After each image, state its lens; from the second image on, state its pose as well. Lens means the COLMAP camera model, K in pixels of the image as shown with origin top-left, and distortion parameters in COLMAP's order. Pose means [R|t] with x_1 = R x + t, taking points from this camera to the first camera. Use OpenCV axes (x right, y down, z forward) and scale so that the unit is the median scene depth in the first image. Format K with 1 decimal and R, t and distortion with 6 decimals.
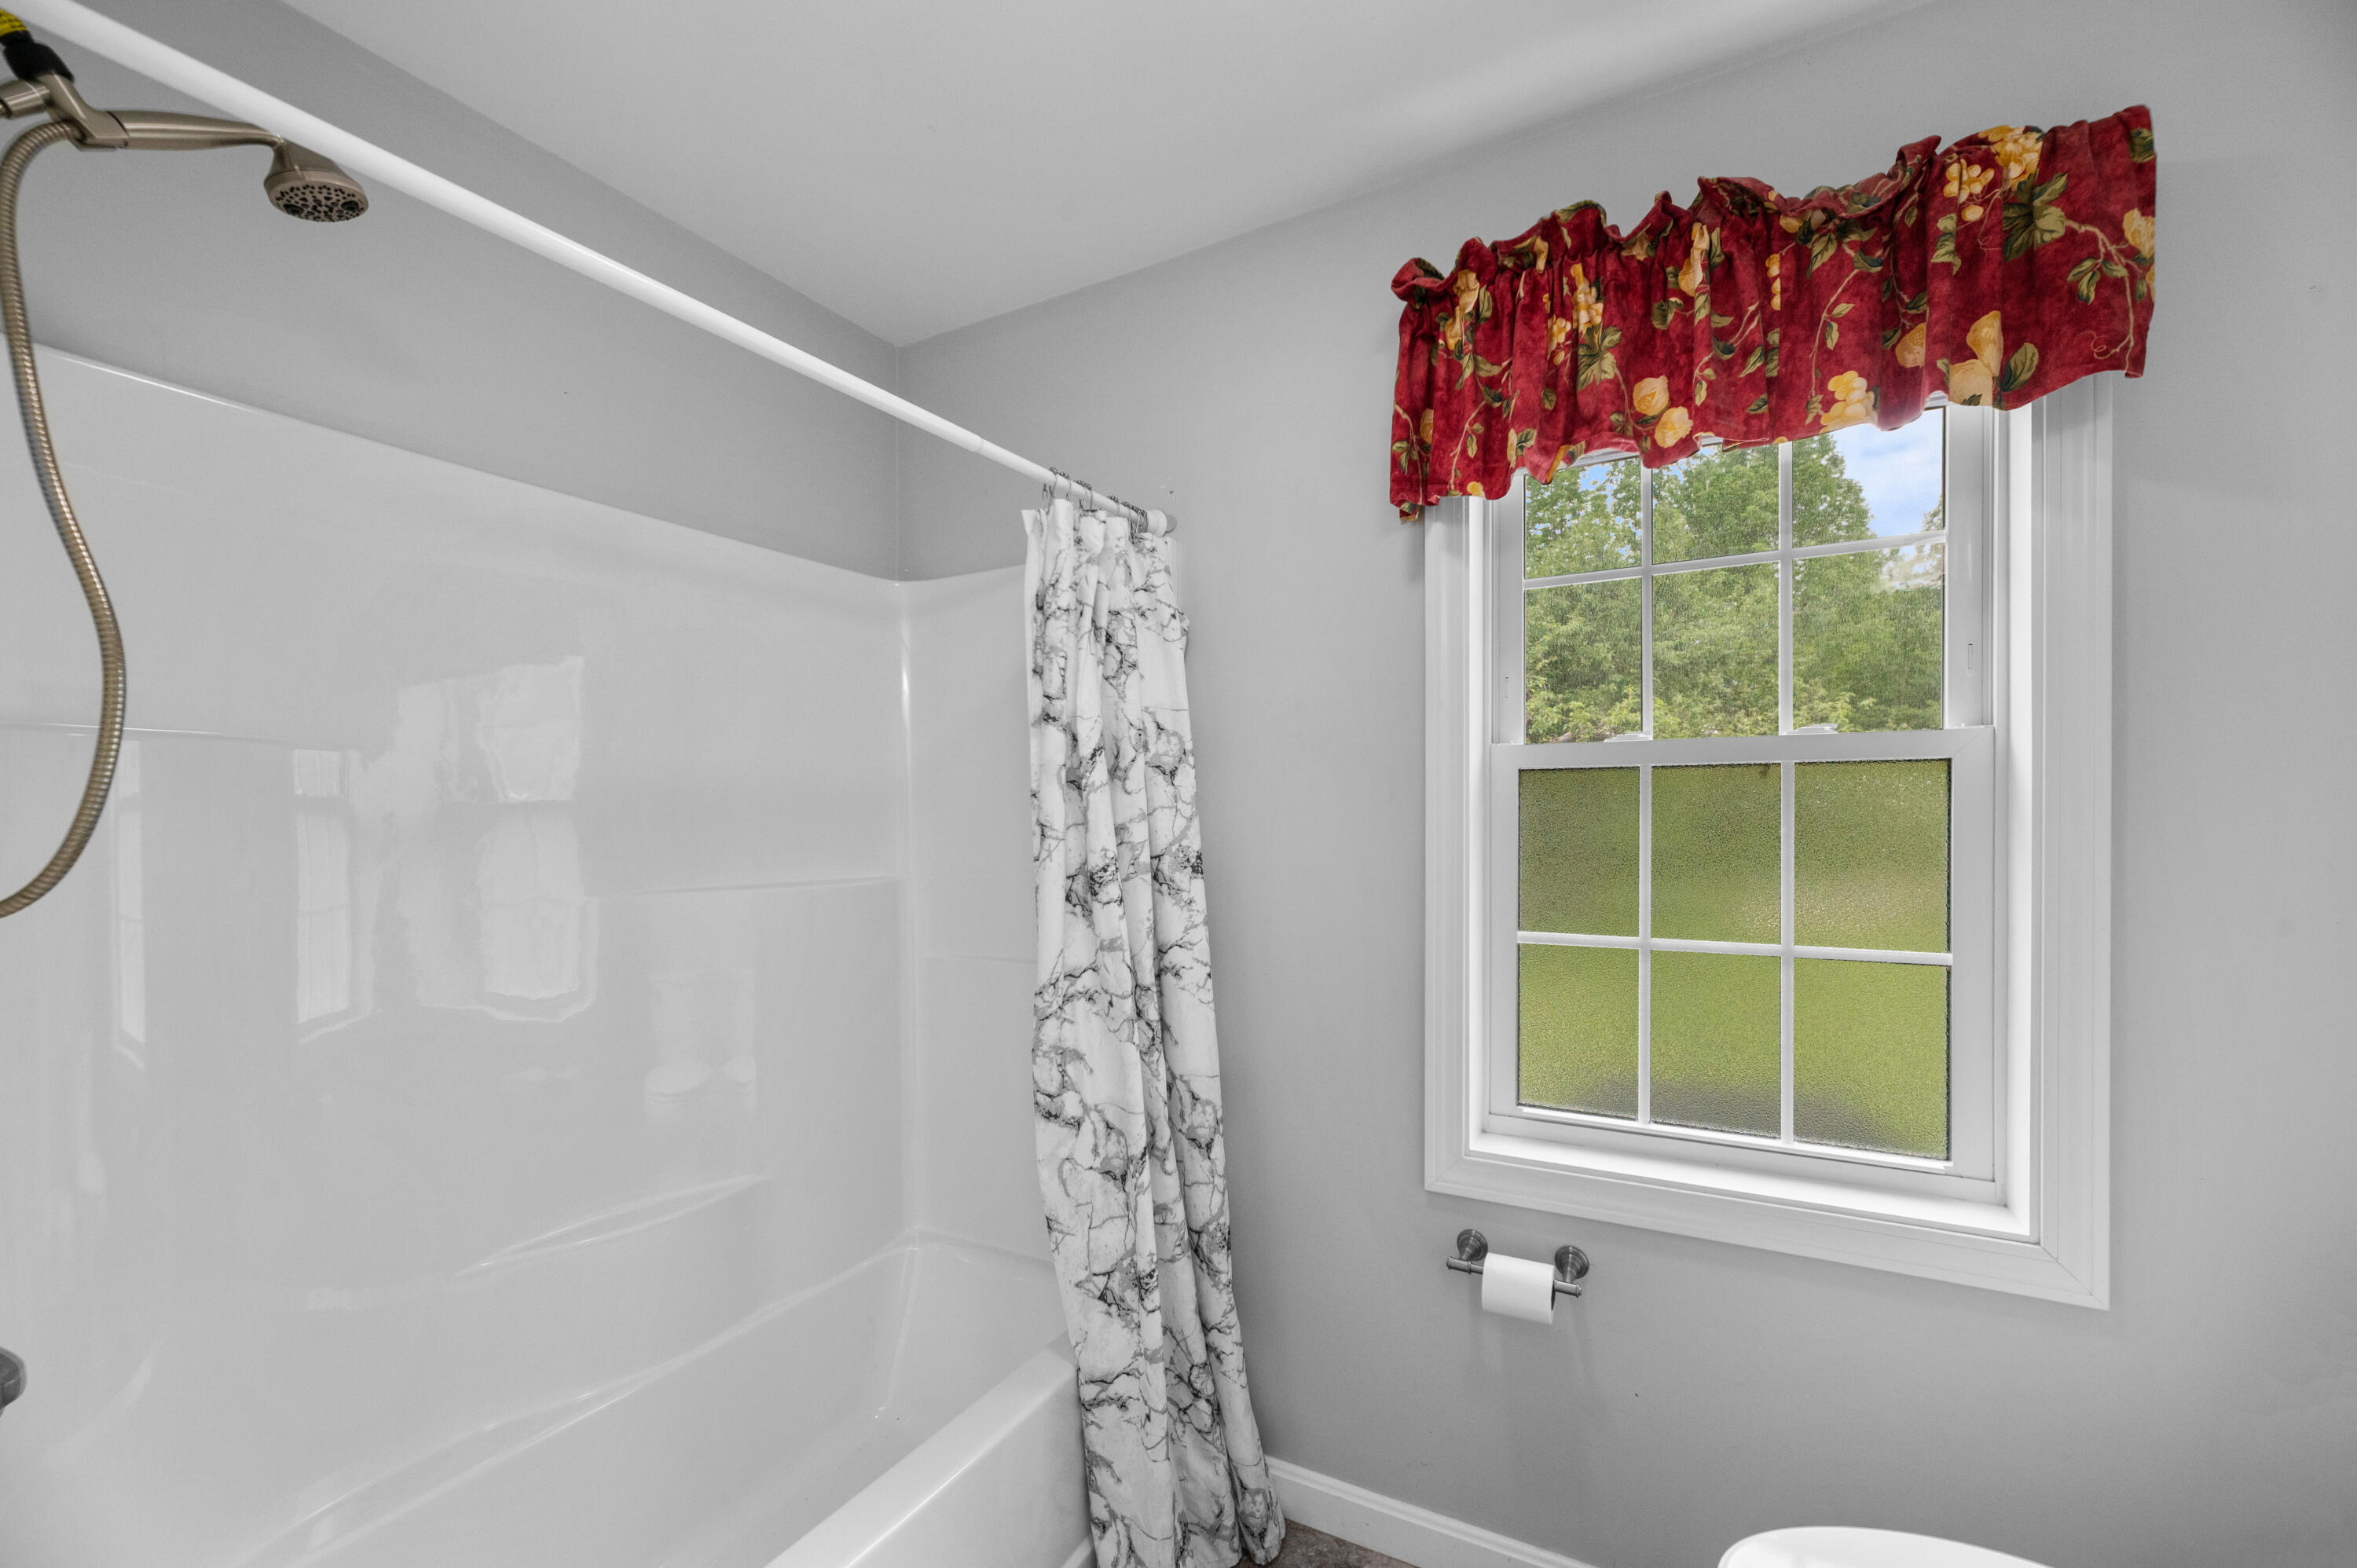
lens RADIAL K [[963.2, 0, 1180.2], [0, 963.2, 830.6], [0, 0, 1]] dist [0.000452, -0.000177]
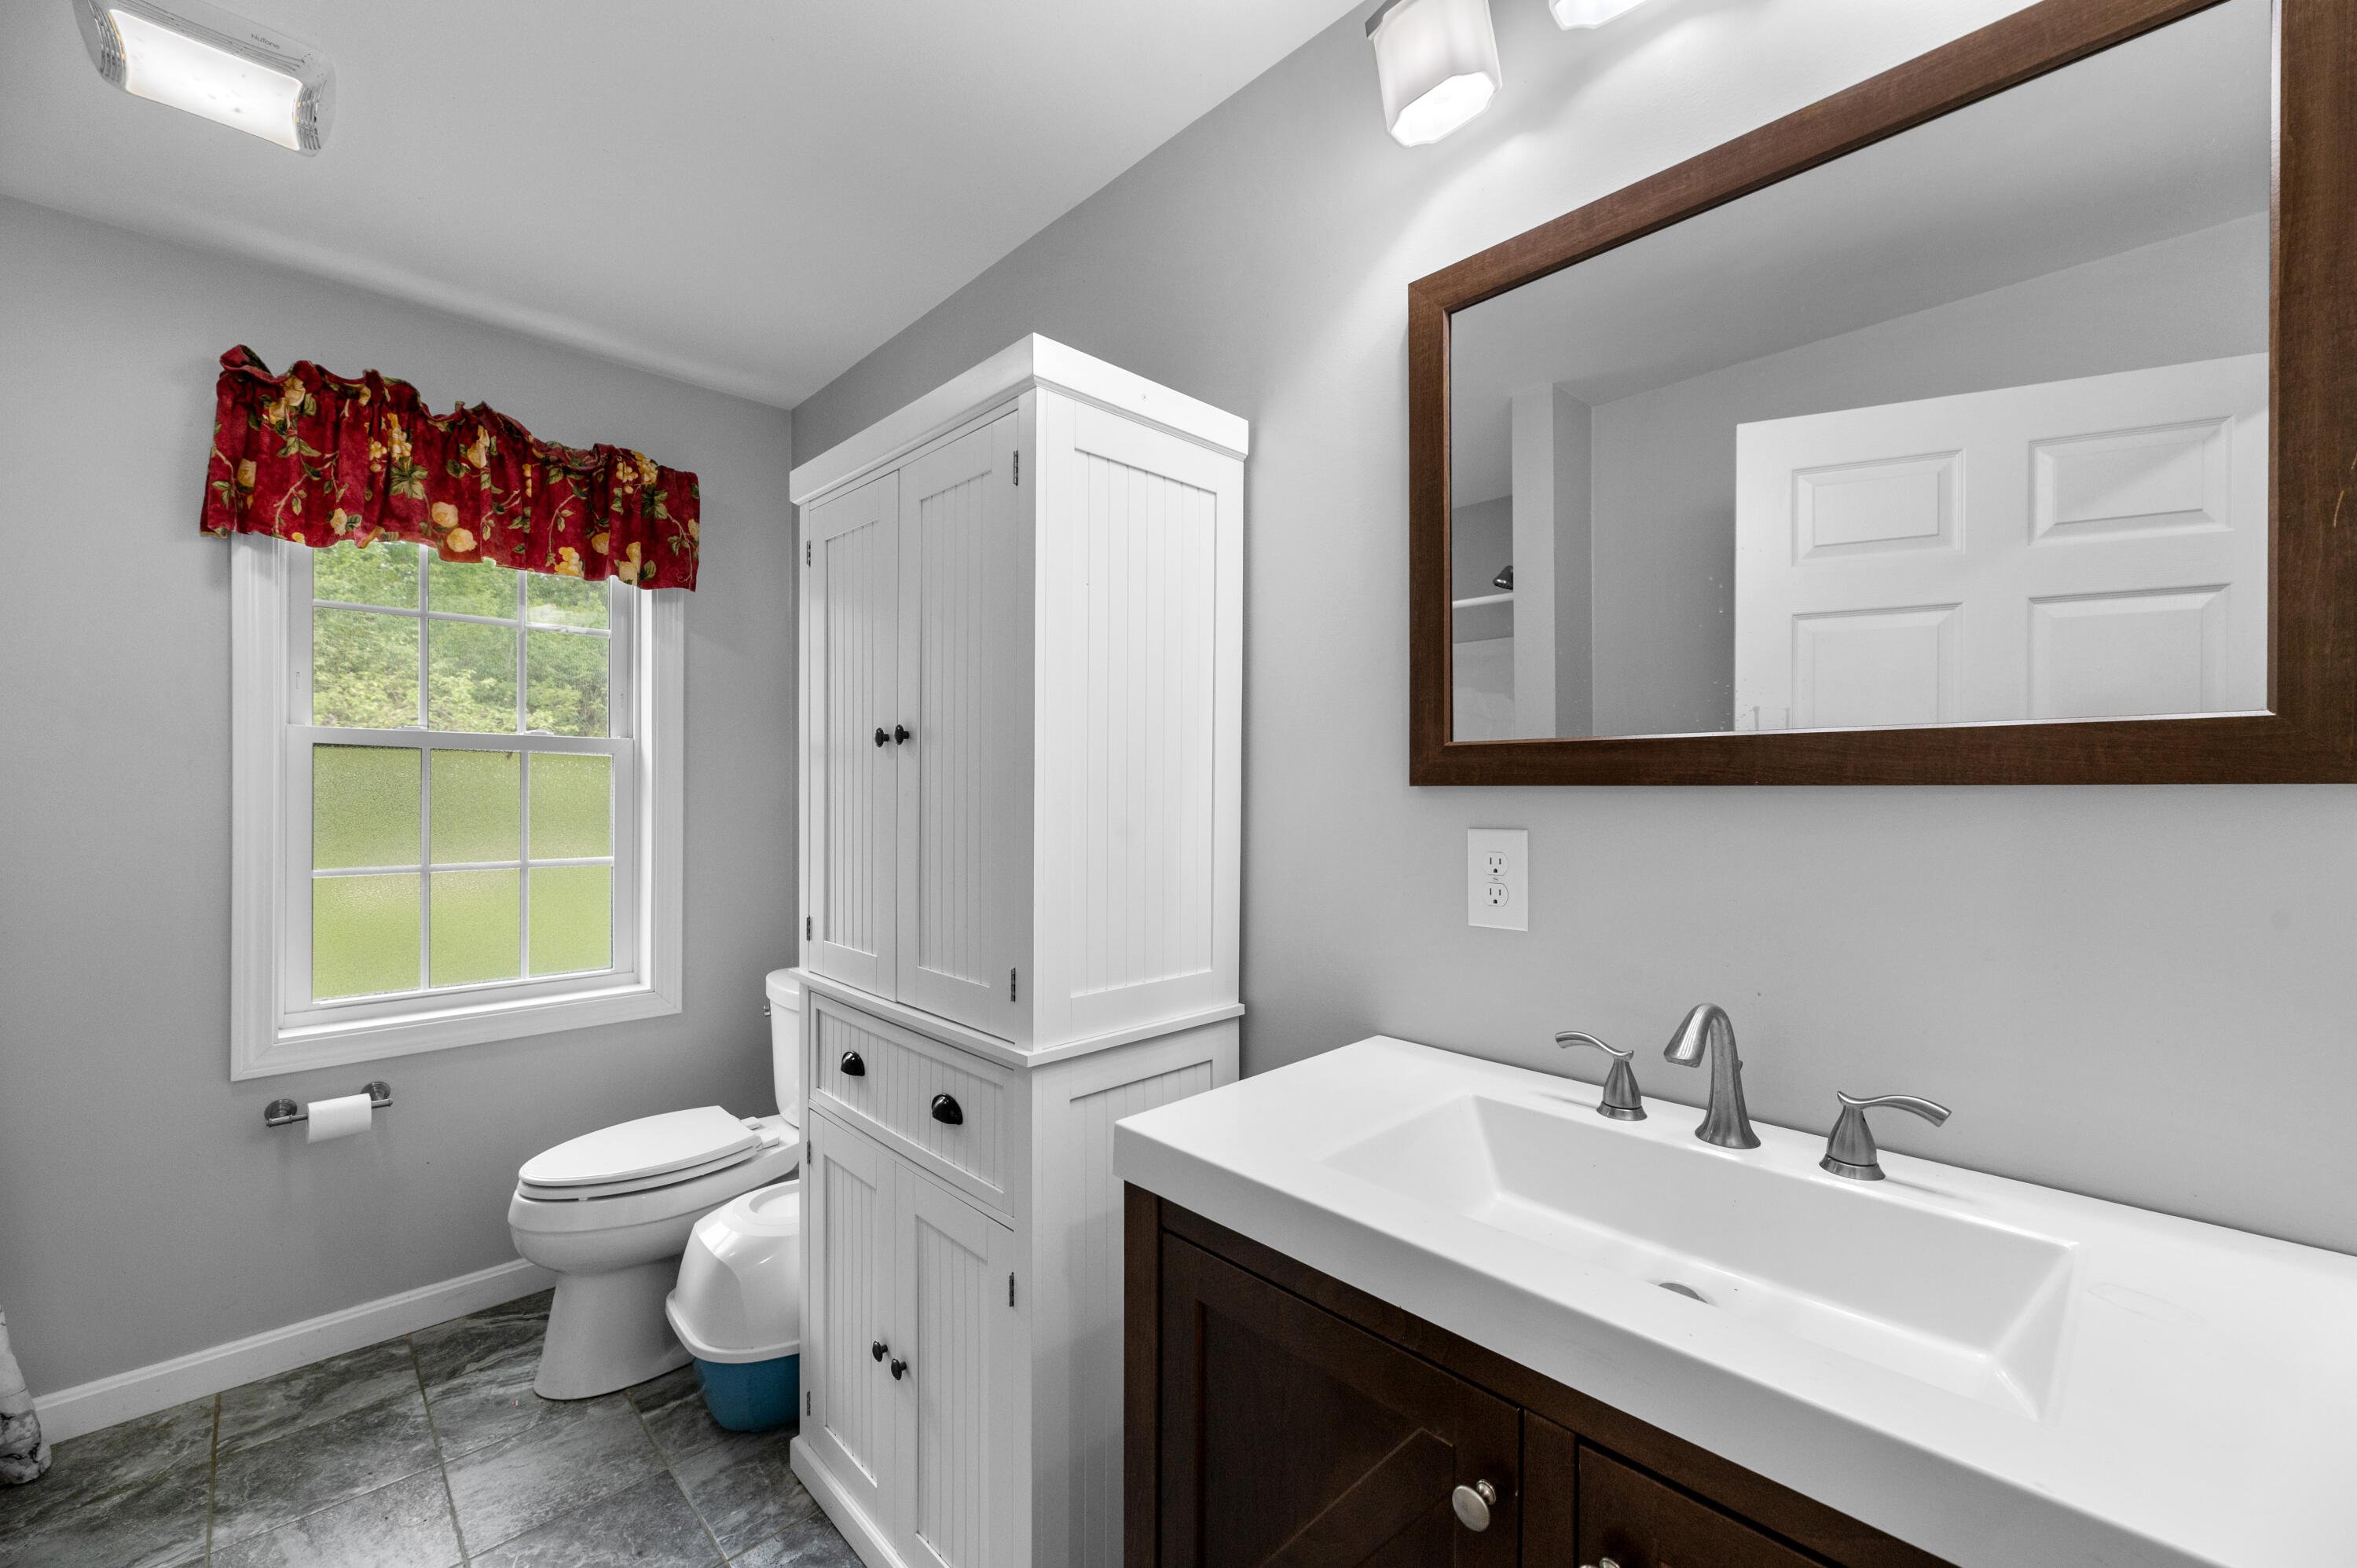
lens RADIAL K [[936.2, 0, 1184.2], [0, 936.2, 787.8], [0, 0, 1]] dist [0.003439, 0.000462]
pose [[0.292407, 0.007684, 0.956263, -0.645200], [0.003519, 0.999952, -0.009111, 0.011977], [-0.956287, 0.006029, 0.292366, -0.622523]]
